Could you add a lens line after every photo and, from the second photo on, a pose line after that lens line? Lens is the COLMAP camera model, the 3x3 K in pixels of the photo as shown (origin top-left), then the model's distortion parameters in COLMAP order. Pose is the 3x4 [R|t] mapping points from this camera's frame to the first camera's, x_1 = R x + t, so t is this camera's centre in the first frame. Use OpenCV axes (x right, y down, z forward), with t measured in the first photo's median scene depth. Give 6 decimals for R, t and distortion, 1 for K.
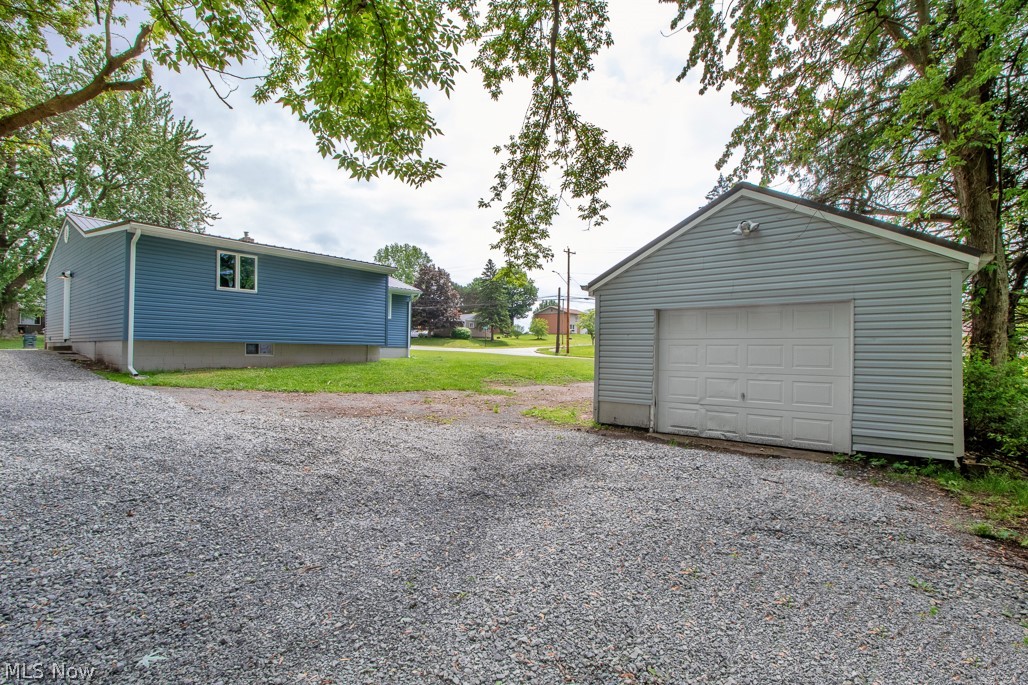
lens RADIAL K [[471.0, 0, 517.1], [0, 471.0, 344.1], [0, 0, 1]] dist [0.003315, 0.000439]
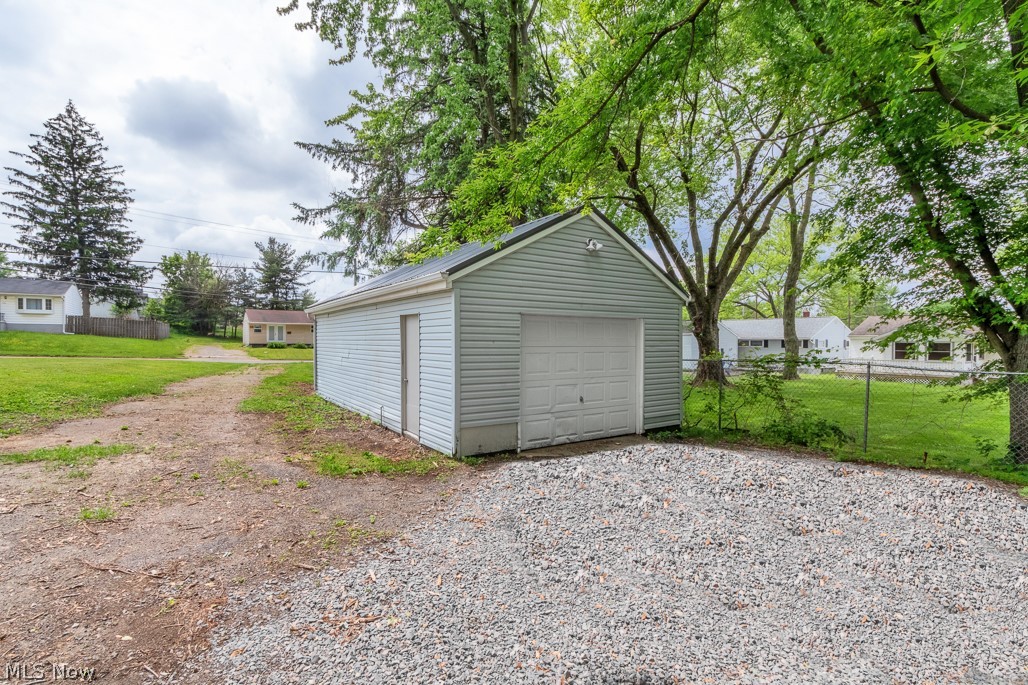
lens RADIAL K [[471.0, 0, 517.1], [0, 471.0, 344.1], [0, 0, 1]] dist [0.003315, 0.000439]
pose [[0.268607, -0.001852, 0.963248, -0.584793], [-0.021607, 0.999735, 0.007947, -0.022812], [-0.963008, -0.022948, 0.268496, 0.808553]]
